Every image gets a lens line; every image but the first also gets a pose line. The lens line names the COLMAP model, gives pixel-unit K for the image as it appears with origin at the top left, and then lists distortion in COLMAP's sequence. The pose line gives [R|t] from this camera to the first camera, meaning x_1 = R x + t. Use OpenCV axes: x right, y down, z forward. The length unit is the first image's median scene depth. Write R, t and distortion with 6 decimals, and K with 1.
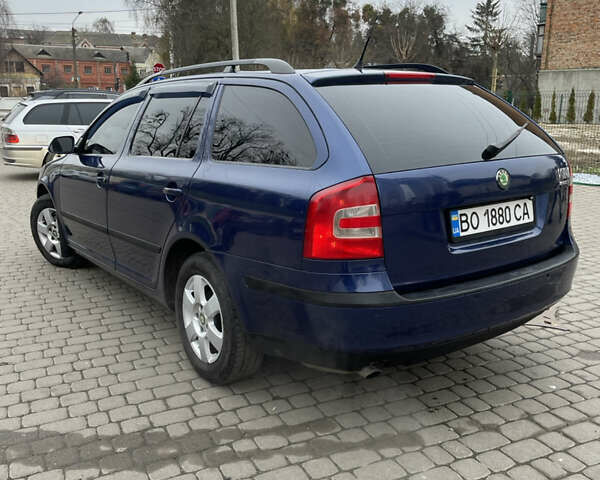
lens RADIAL K [[604.7, 0, 300.0], [0, 604.7, 240.0], [0, 0, 1]] dist [0.108052, -0.146427]
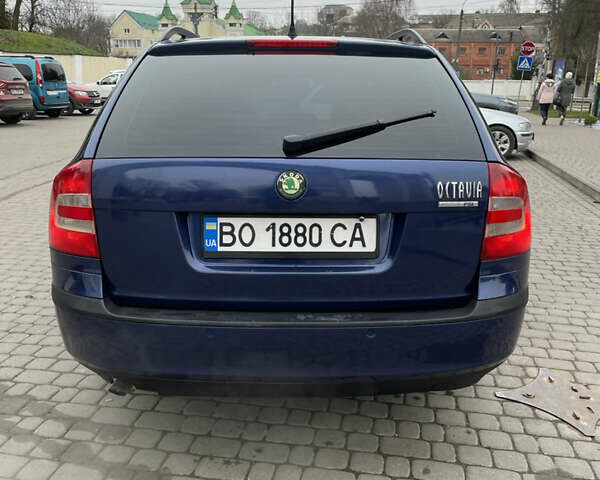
lens RADIAL K [[604.7, 0, 300.0], [0, 604.7, 240.0], [0, 0, 1]] dist [0.108052, -0.146427]
pose [[0.810227, 0.160494, -0.563714, 0.734098], [-0.145014, 0.986769, 0.072512, -0.085806], [0.567893, 0.022995, 0.822781, 0.399923]]
